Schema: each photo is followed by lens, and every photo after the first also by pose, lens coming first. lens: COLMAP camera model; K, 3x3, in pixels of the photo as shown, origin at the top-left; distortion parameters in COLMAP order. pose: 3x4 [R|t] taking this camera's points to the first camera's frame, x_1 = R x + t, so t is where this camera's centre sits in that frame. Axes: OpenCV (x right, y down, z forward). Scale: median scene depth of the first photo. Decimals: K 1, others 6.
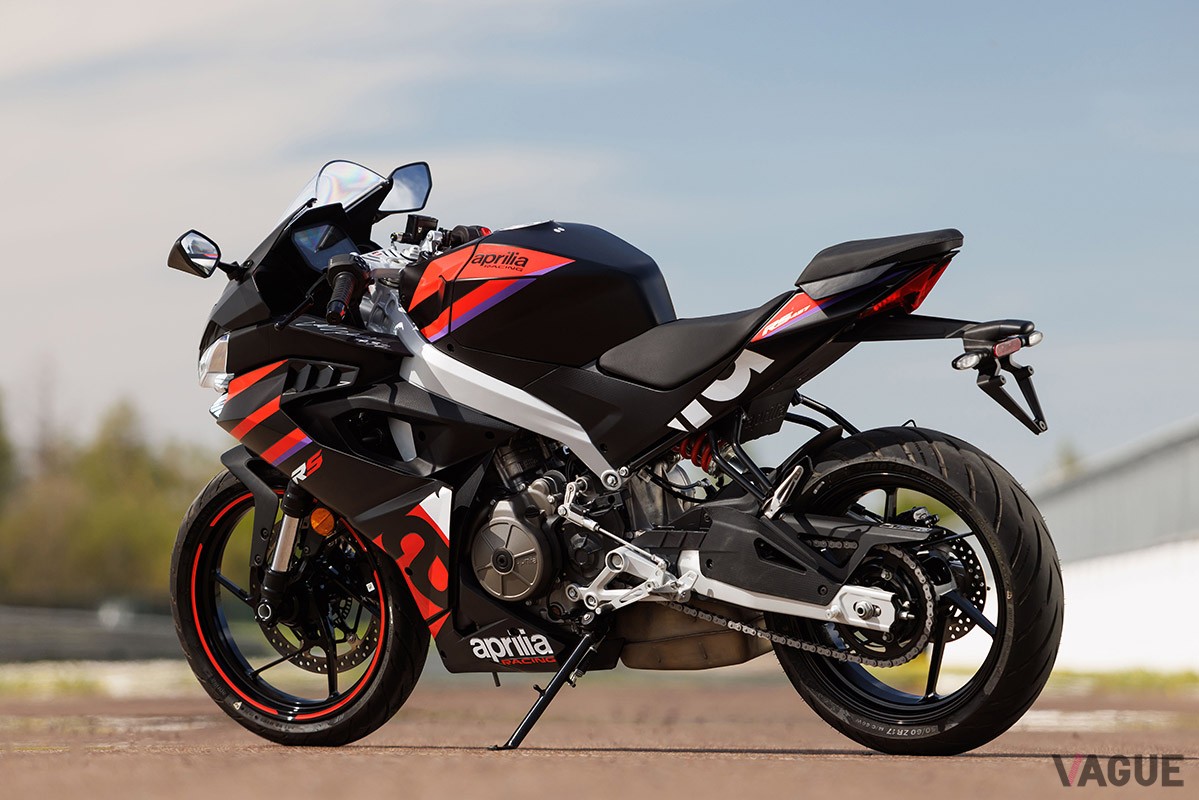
lens RADIAL K [[4457.1, 0, 599.5], [0, 4457.1, 400.0], [0, 0, 1]] dist [-0.051265, -1.392486]
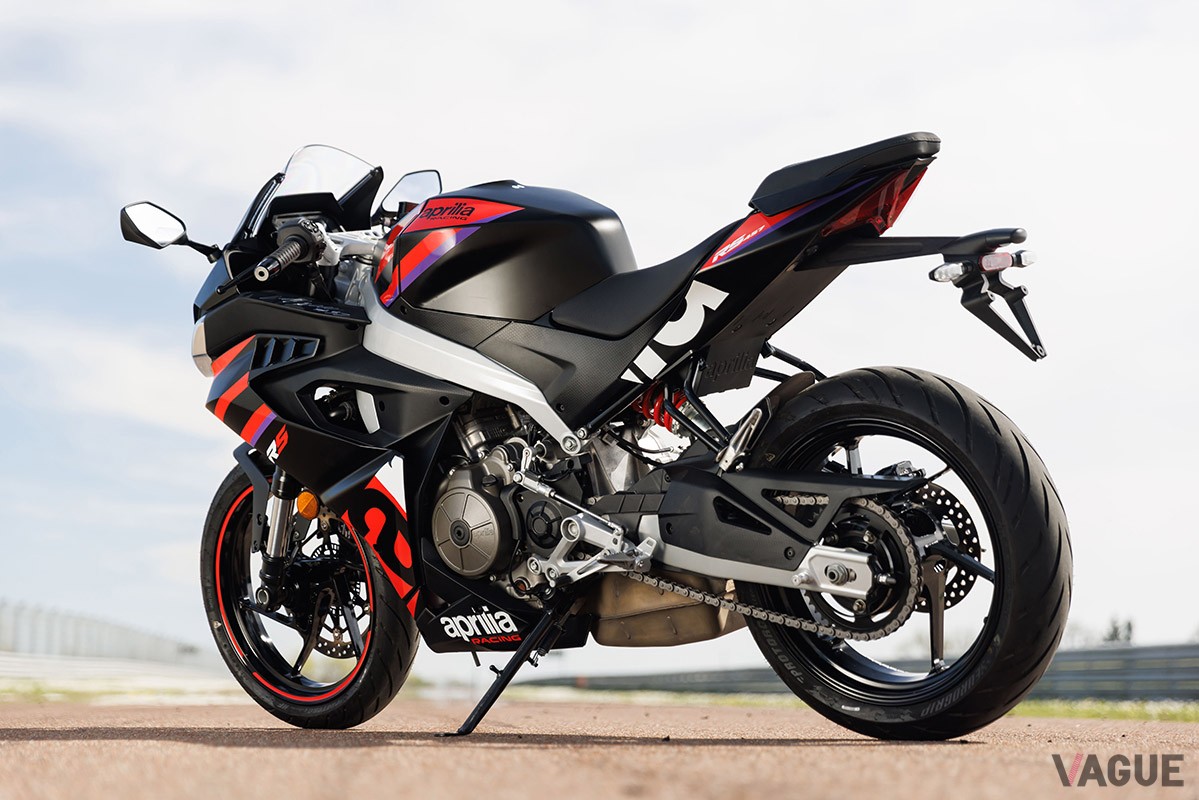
lens RADIAL K [[2120.8, 0, 599.5], [0, 2120.8, 400.0], [0, 0, 1]] dist [0.003284, 0.030466]
pose [[0.995196, -0.025648, -0.094487, 0.051020], [0.020456, 0.998248, -0.055512, 0.033747], [0.095745, 0.053312, 0.993977, 0.560337]]
